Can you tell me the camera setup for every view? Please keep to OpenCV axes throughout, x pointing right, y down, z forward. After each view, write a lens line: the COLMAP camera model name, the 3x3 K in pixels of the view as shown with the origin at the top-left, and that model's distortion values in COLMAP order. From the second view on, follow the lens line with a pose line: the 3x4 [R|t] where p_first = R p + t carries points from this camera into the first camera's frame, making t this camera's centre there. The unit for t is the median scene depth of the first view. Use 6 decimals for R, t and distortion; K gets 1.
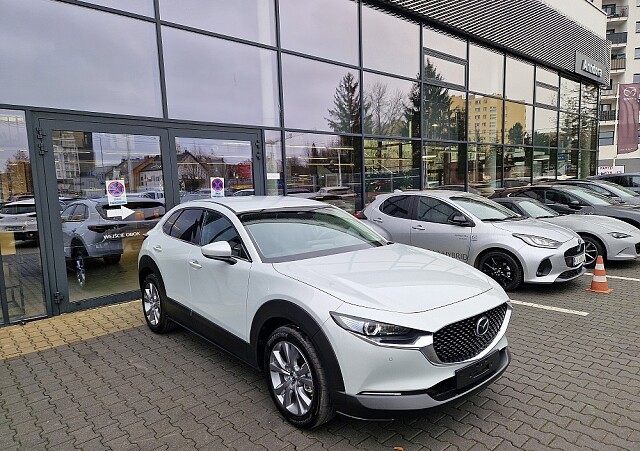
lens RADIAL K [[426.8, 0, 318.8], [0, 426.8, 230.4], [0, 0, 1]] dist [0.079562, -0.058616]
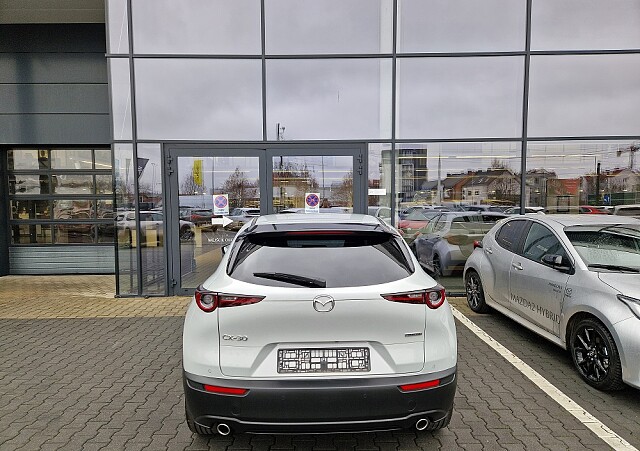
lens RADIAL K [[426.8, 0, 323.3], [0, 426.8, 228.5], [0, 0, 1]] dist [0.079562, -0.058616]
pose [[0.742581, 0.066124, -0.666484, 0.446480], [-0.090448, 0.995899, -0.001969, -0.035796], [0.663620, 0.061744, 0.745517, 0.241484]]
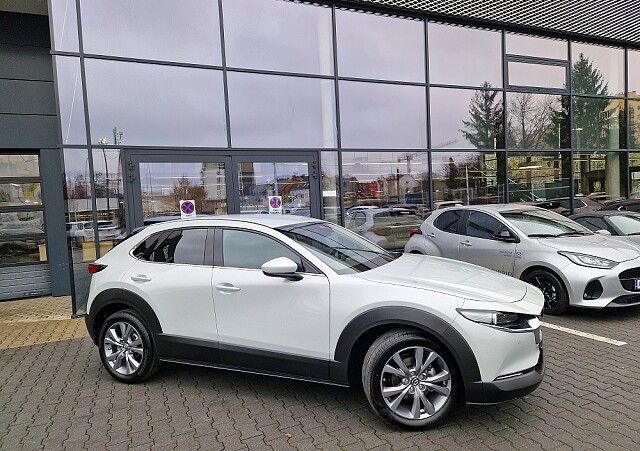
lens RADIAL K [[426.8, 0, 320.1], [0, 426.8, 224.4], [0, 0, 1]] dist [0.079562, -0.058616]
pose [[0.947907, -0.000301, -0.318548, 0.219917], [-0.015890, 0.998710, -0.048228, 0.003475], [0.318152, 0.050777, 0.946679, -0.020970]]
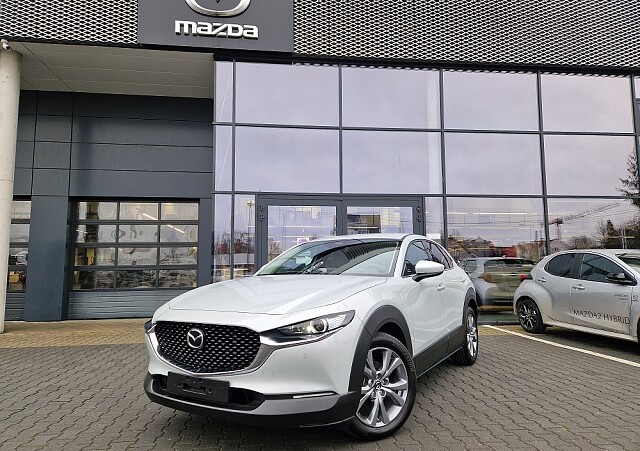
lens RADIAL K [[426.8, 0, 317.1], [0, 426.8, 226.2], [0, 0, 1]] dist [0.079562, -0.058616]
pose [[0.811208, -0.035019, -0.583709, 0.313999], [-0.083001, 0.981203, -0.174216, 0.071470], [0.578838, 0.189774, 0.793053, -0.077611]]
